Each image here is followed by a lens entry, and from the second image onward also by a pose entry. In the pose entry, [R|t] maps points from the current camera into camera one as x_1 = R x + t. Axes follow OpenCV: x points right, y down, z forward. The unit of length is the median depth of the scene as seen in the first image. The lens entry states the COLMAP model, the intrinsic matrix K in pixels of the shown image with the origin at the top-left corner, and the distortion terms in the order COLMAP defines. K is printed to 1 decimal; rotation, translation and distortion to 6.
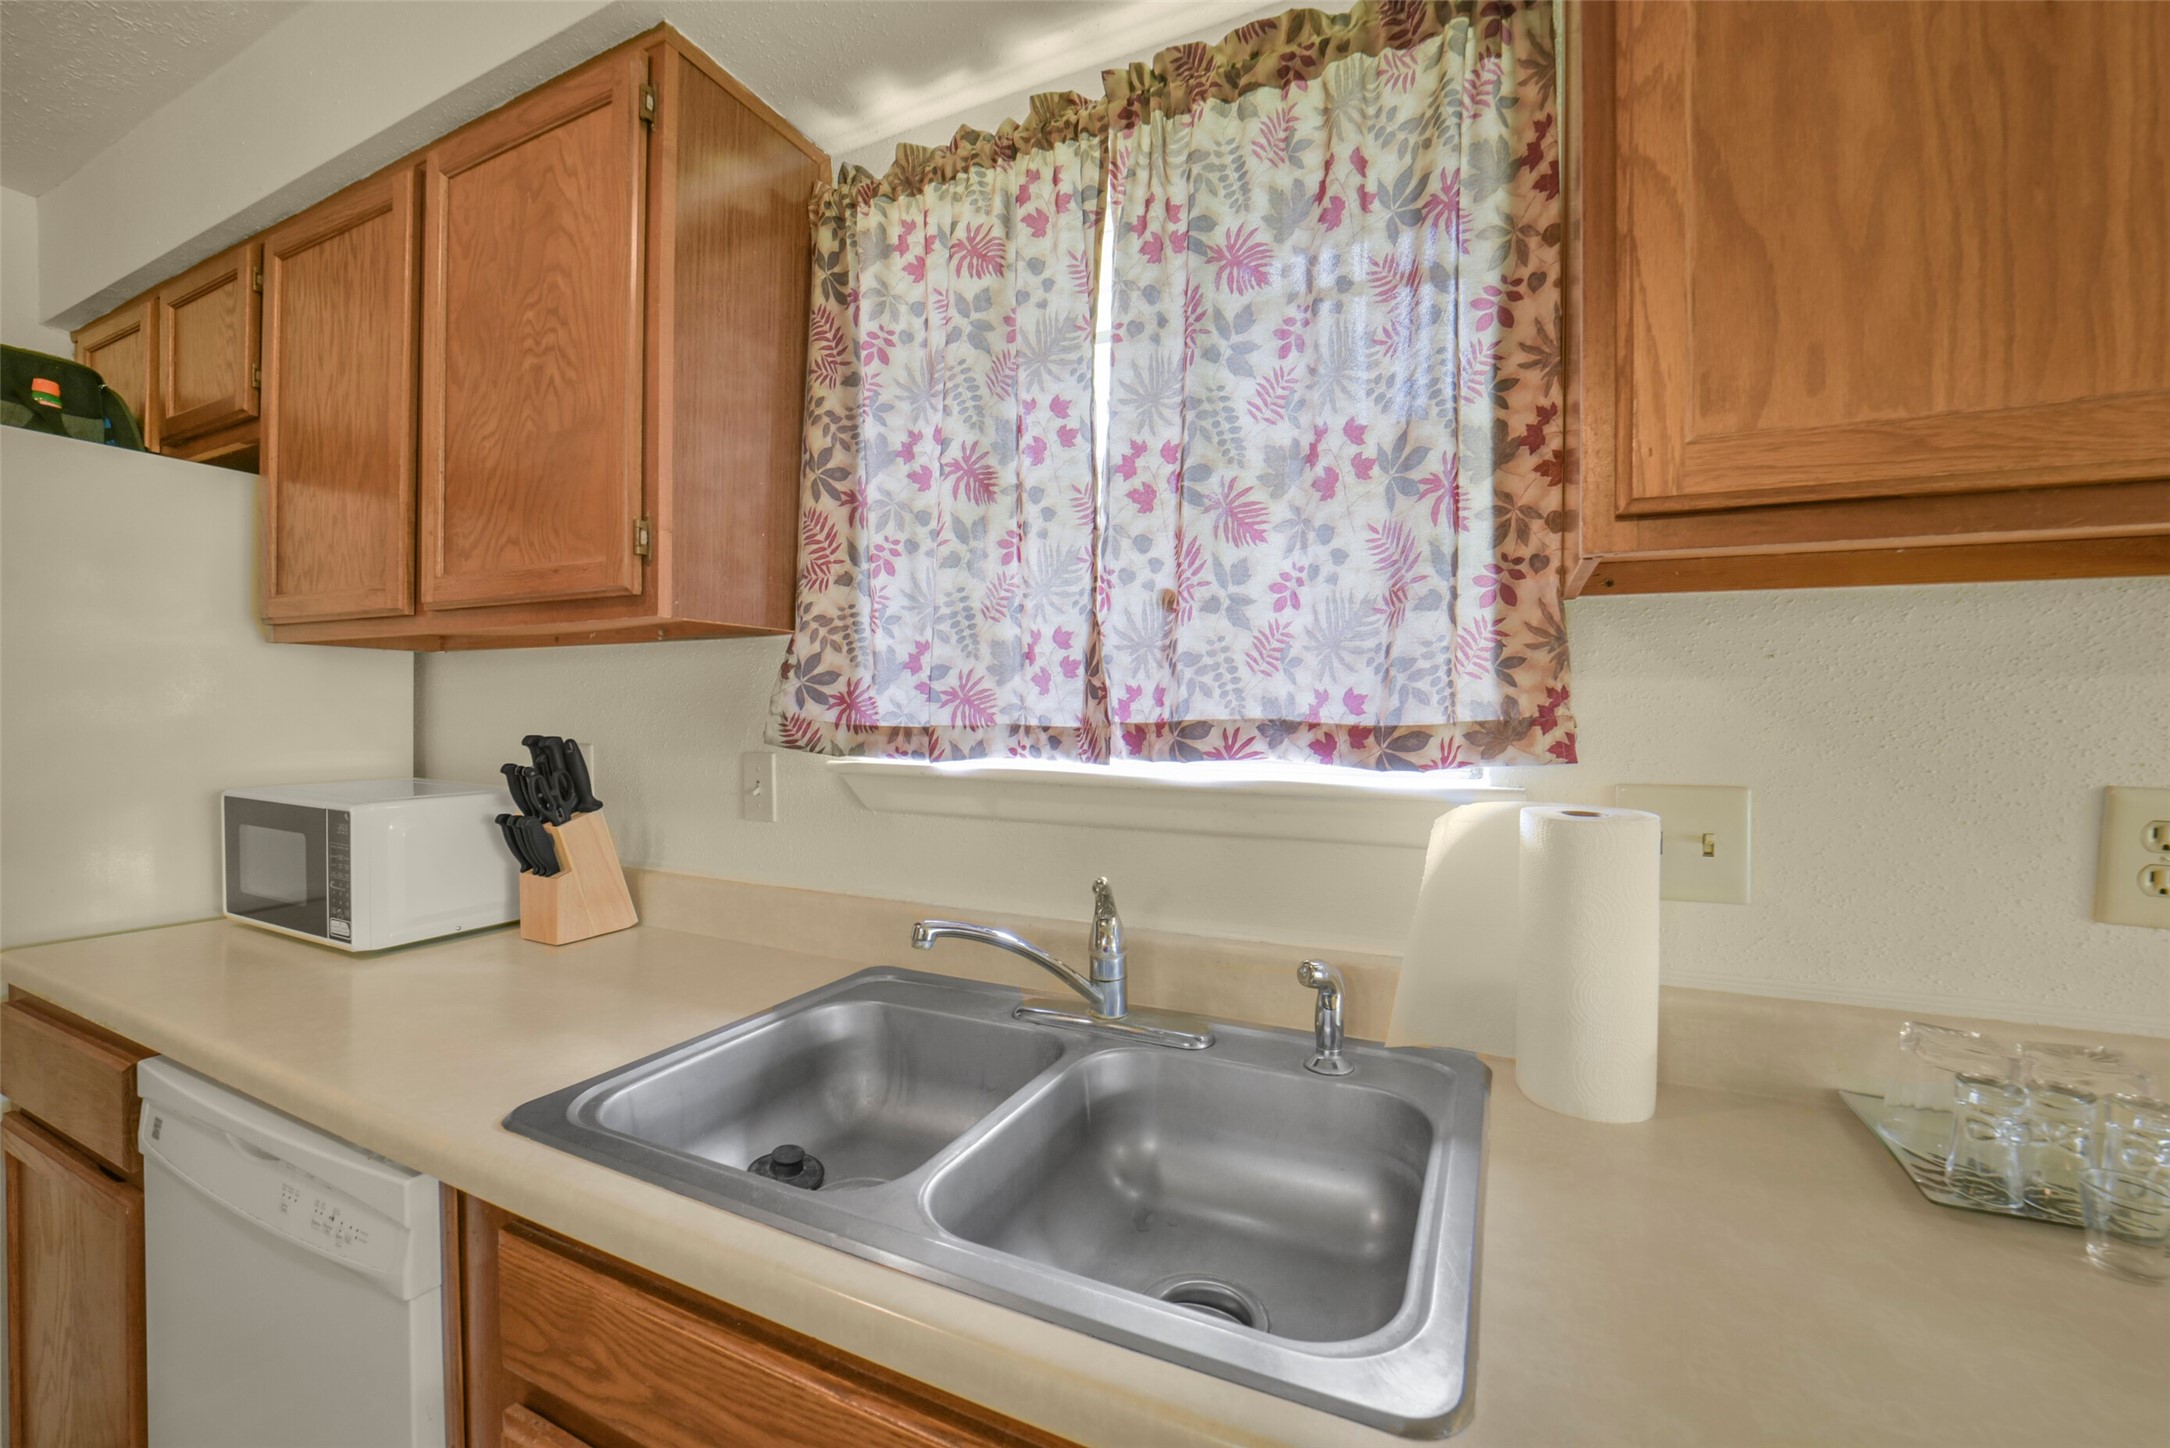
lens RADIAL K [[865.4, 0, 1087.9], [0, 865.4, 724.7], [0, 0, 1]] dist [-0.030297, 0.008277]
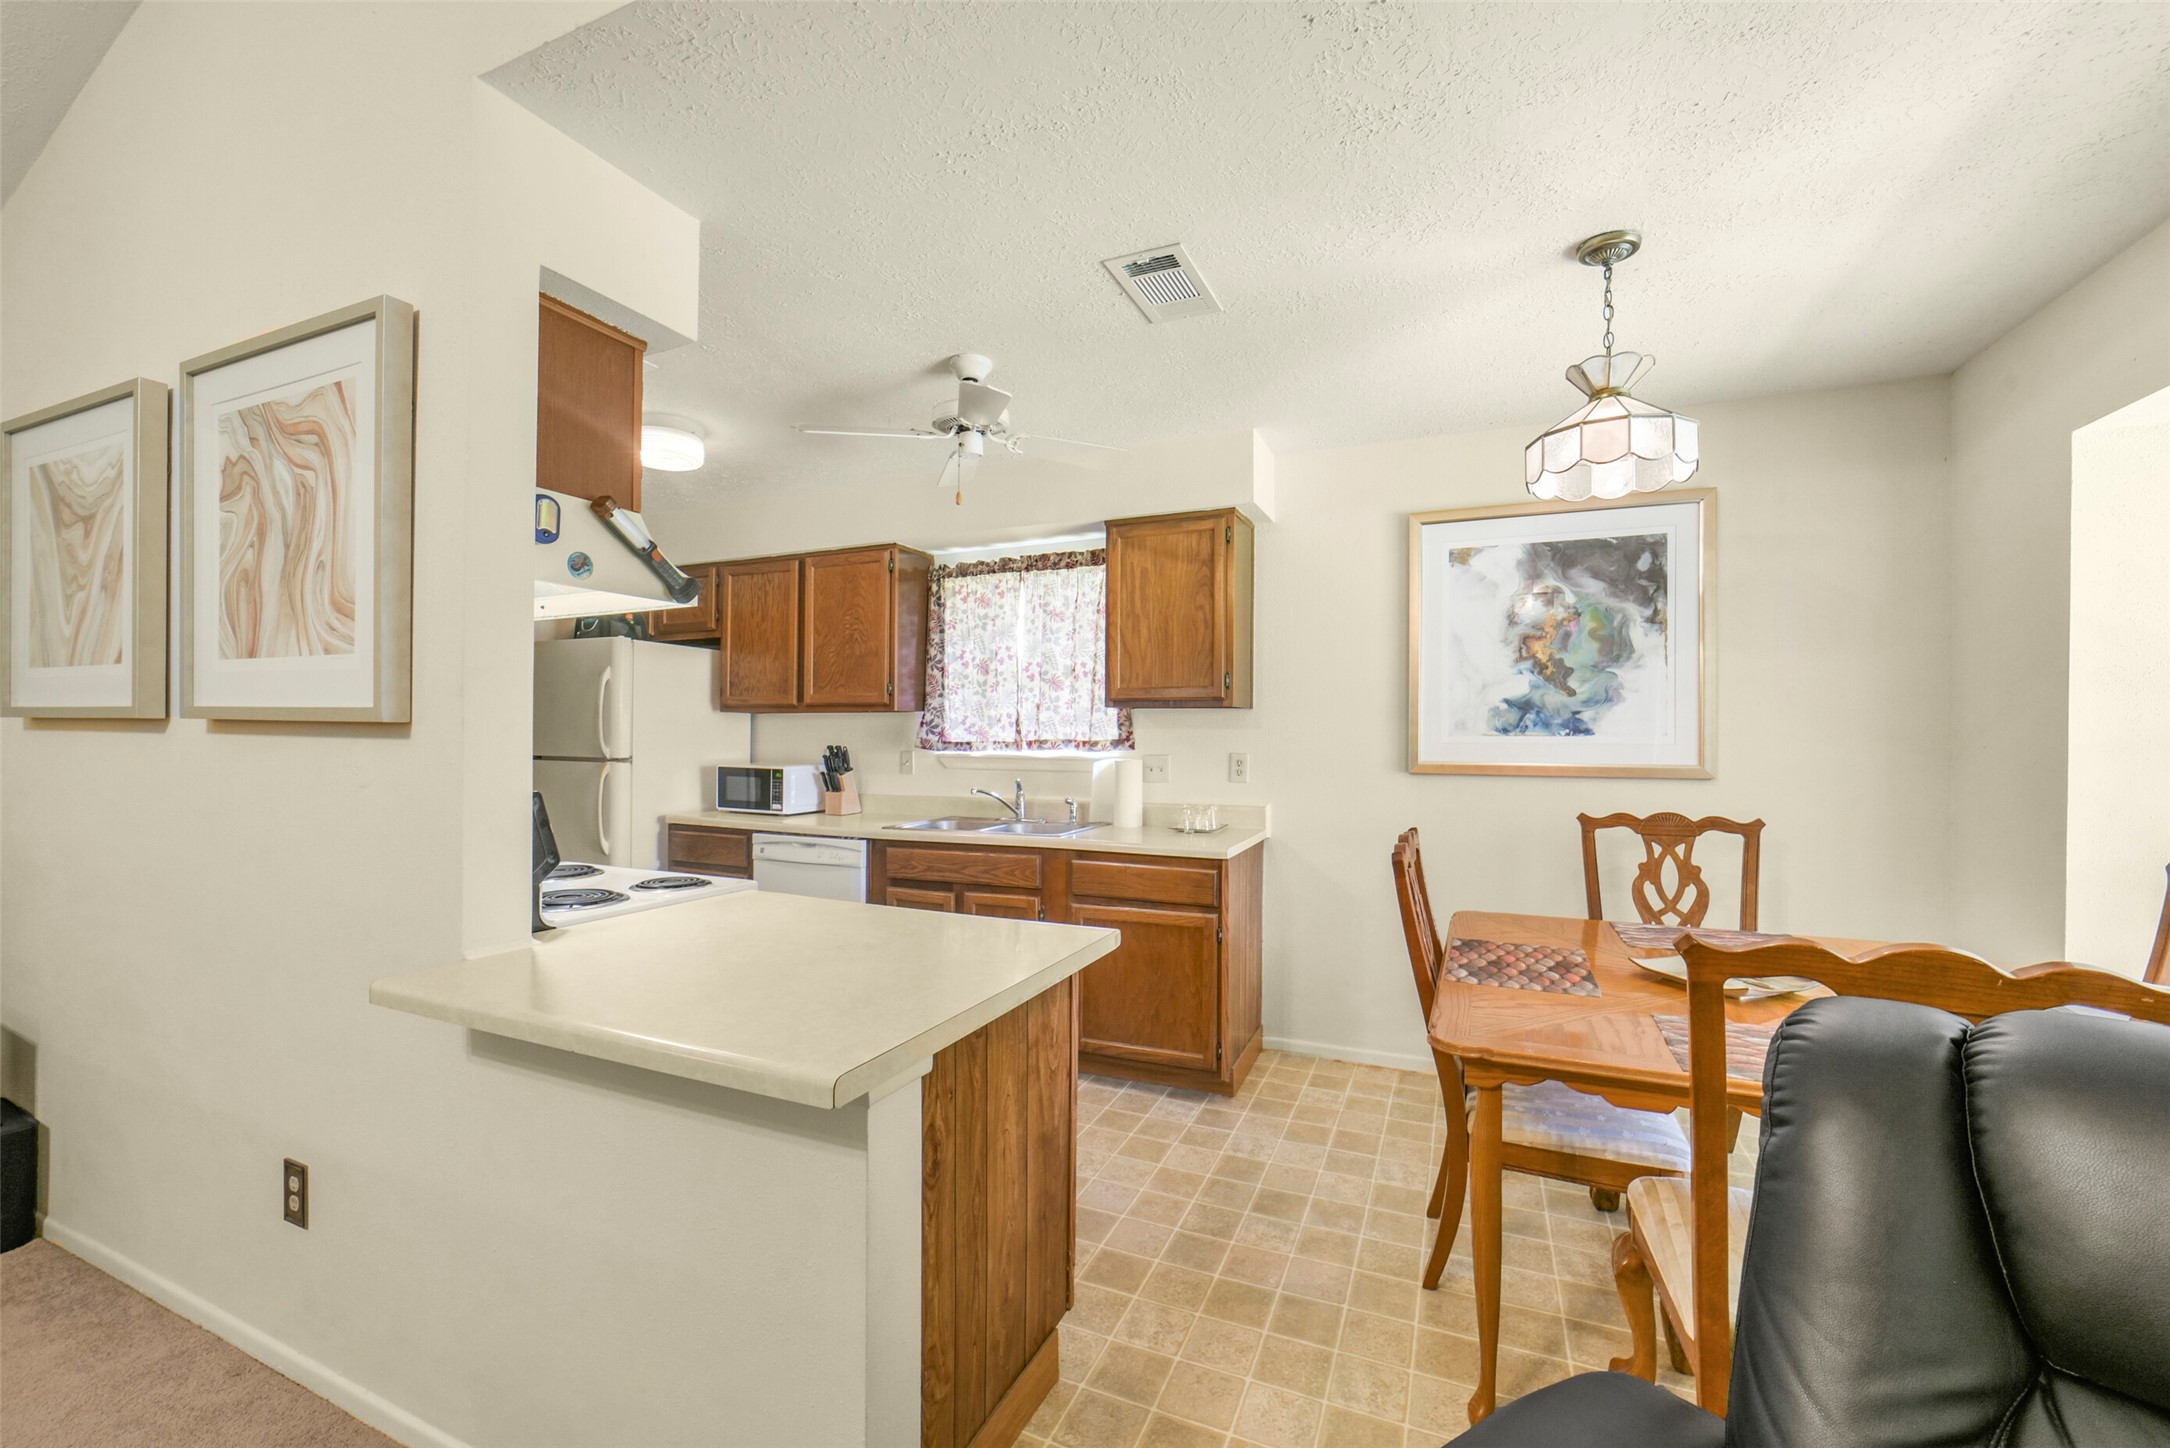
lens RADIAL K [[865.4, 0, 1090.2], [0, 865.4, 737.4], [0, 0, 1]] dist [-0.030297, 0.008277]
pose [[0.999372, -0.001756, 0.035393, 0.171160], [0.002196, 0.999921, -0.012396, 0.029330], [-0.035369, 0.012466, 0.999297, -2.451601]]
